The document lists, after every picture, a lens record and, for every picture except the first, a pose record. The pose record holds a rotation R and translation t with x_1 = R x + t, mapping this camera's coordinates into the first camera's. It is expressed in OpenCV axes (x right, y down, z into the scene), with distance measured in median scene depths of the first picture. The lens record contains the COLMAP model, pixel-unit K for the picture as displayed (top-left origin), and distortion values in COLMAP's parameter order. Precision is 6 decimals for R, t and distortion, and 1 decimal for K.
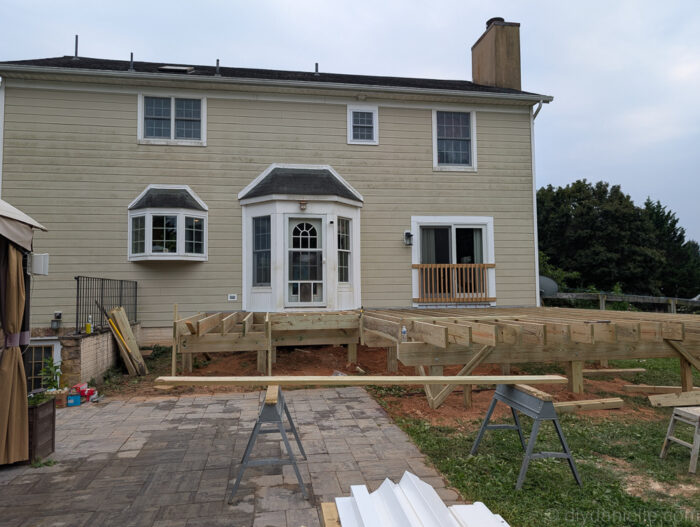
lens RADIAL K [[502.9, 0, 347.9], [0, 502.9, 261.1], [0, 0, 1]] dist [0.007076, -0.006771]
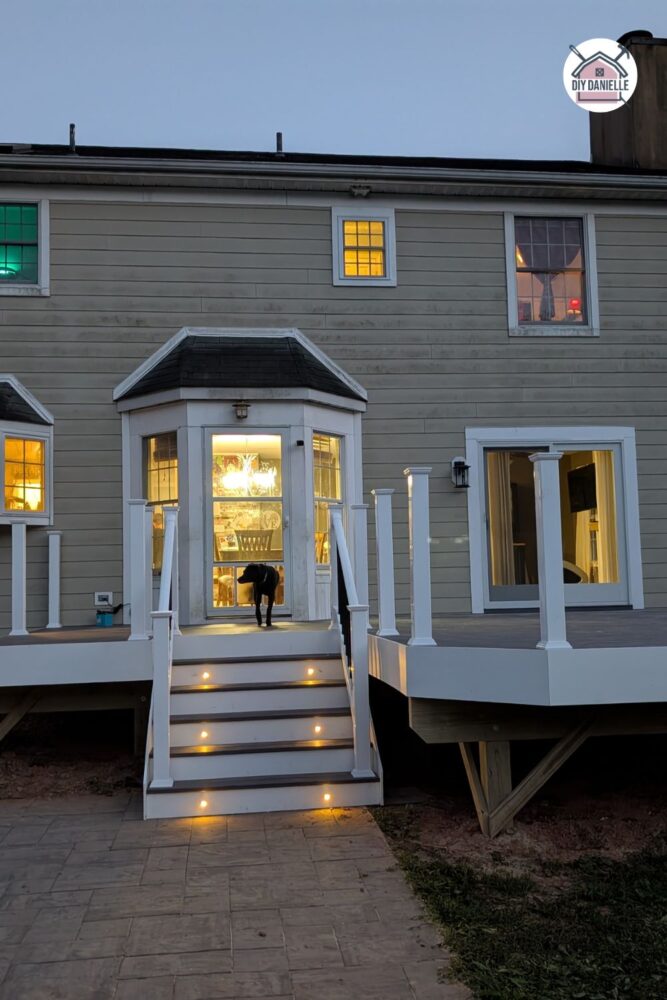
lens RADIAL K [[955.4, 0, 342.0], [0, 955.4, 502.4], [0, 0, 1]] dist [0.027927, 0.000000]
pose [[0.999224, -0.016248, -0.035888, 0.038569], [0.015281, 0.999517, -0.027053, 0.006563], [0.036310, 0.026484, 0.998990, 0.063452]]
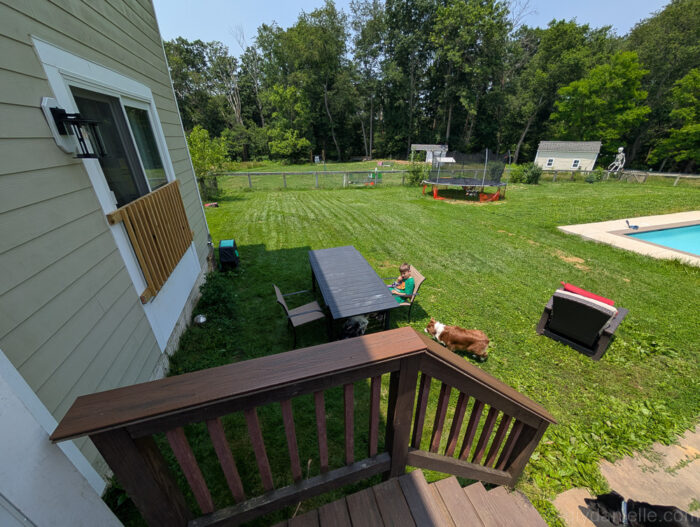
lens RADIAL K [[264.0, 0, 349.1], [0, 264.0, 261.8], [0, 0, 1]] dist [-0.006541, 0.001324]
pose [[-0.120296, -0.417640, 0.900614, -0.071284], [-0.053535, 0.908611, 0.414197, -0.049365], [-0.991294, 0.001612, -0.131661, 0.871391]]
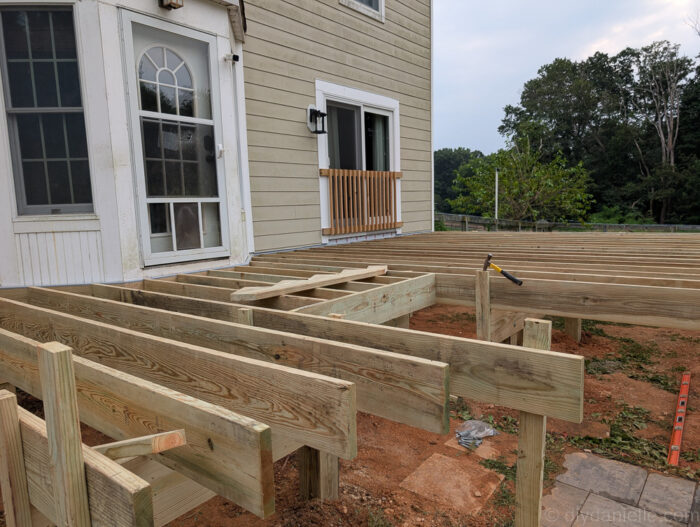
lens RADIAL K [[502.9, 0, 339.0], [0, 502.9, 267.3], [0, 0, 1]] dist [0.007076, -0.006771]
pose [[0.744541, -0.095443, 0.660719, -0.243934], [-0.014514, 0.987179, 0.158957, 0.026220], [-0.667419, -0.127939, 0.733610, 0.565404]]
